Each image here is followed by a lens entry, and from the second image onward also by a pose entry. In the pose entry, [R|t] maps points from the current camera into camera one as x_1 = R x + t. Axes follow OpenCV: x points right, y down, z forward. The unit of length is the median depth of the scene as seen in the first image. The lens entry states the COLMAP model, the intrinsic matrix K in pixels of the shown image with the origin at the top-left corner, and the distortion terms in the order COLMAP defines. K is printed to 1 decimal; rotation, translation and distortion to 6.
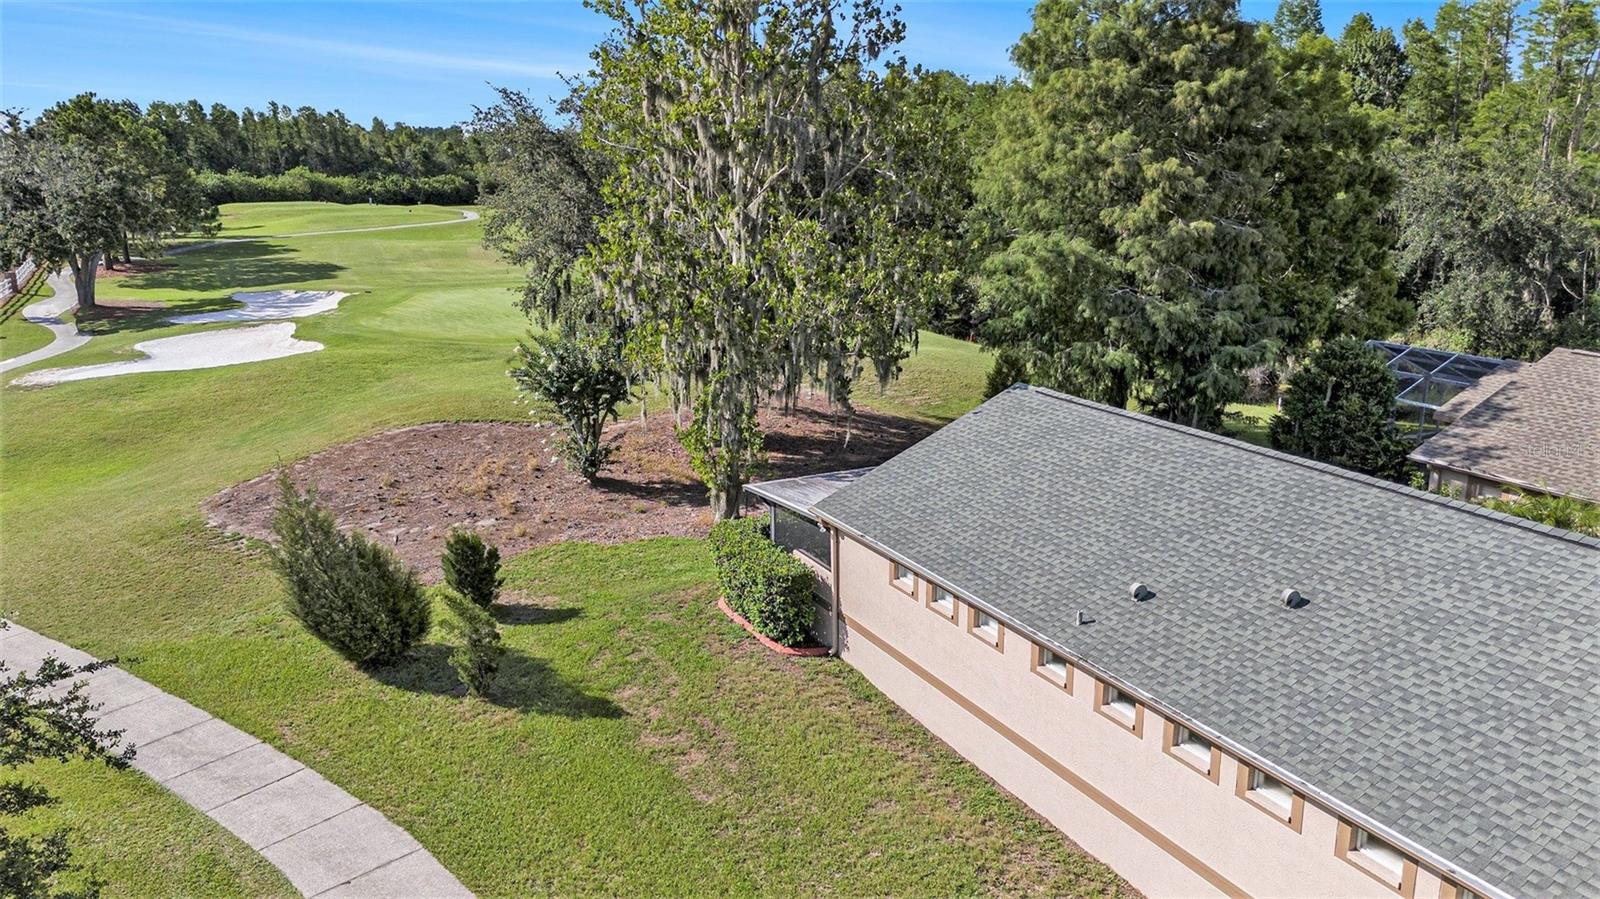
lens RADIAL K [[1171.2, 0, 800.0], [0, 1171.2, 449.5], [0, 0, 1]] dist [0.076316, -0.089006]
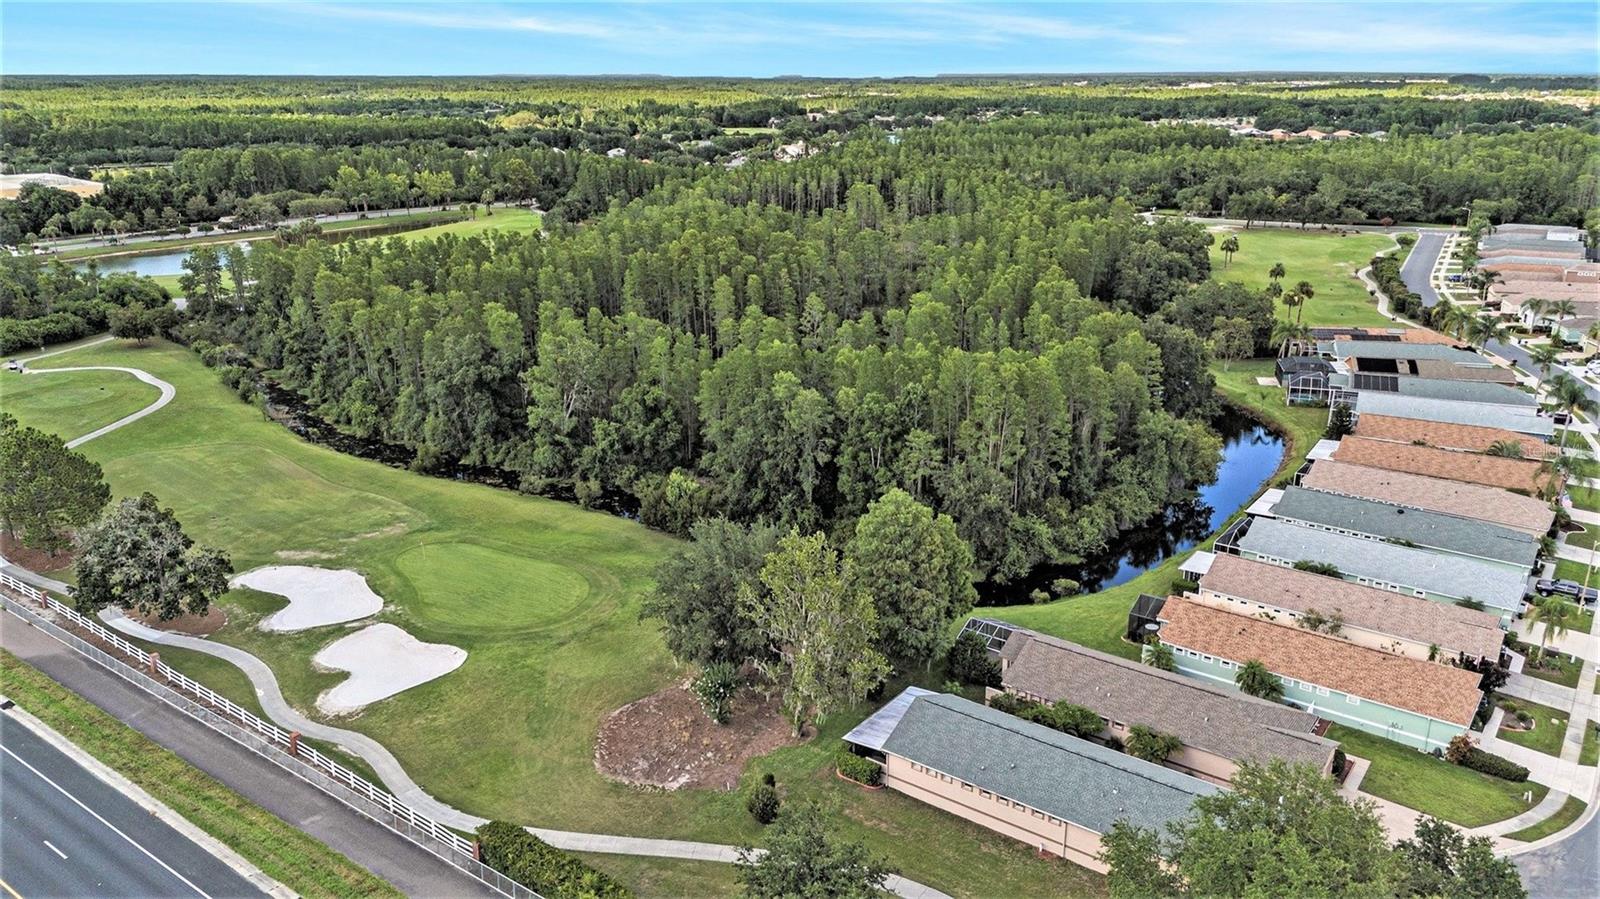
lens RADIAL K [[1192.7, 0, 827.5], [0, 1192.7, 361.3], [0, 0, 1]] dist [0.069818, -0.071094]
pose [[0.891071, -0.093934, 0.444038, -1.244684], [0.104452, 0.994530, 0.000779, -0.864930], [-0.441682, 0.045686, 0.896008, -1.738548]]
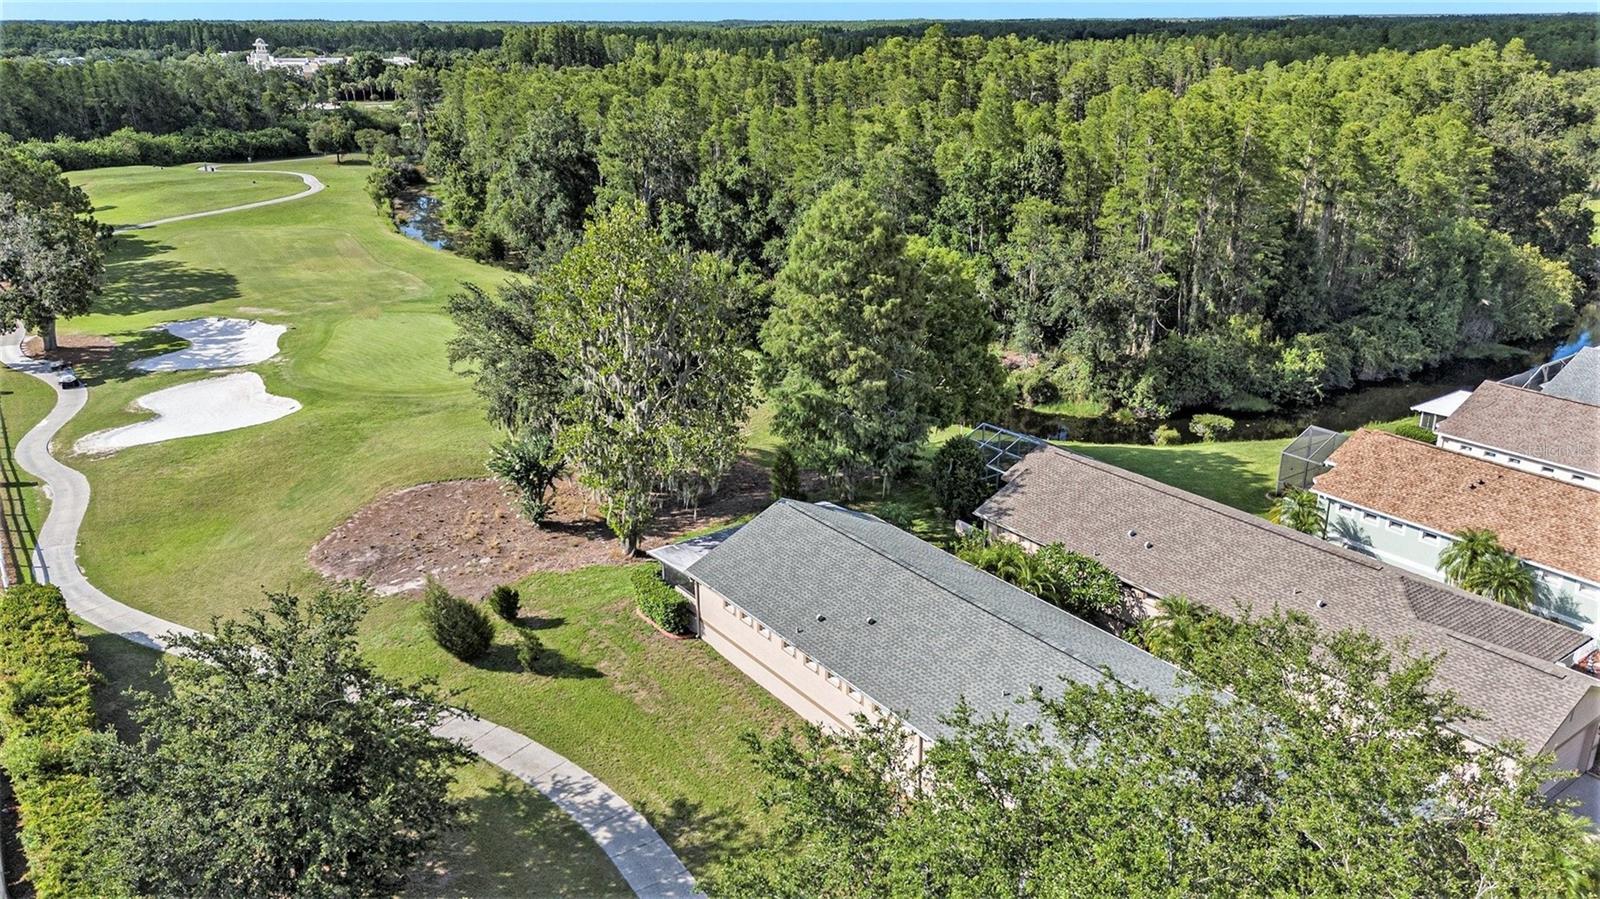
lens RADIAL K [[1171.2, 0, 800.0], [0, 1171.2, 449.5], [0, 0, 1]] dist [0.076316, -0.089006]
pose [[0.988295, -0.054844, 0.142356, -0.053499], [0.040852, 0.994207, 0.099412, -0.269356], [-0.146984, -0.092433, 0.984811, -0.795496]]
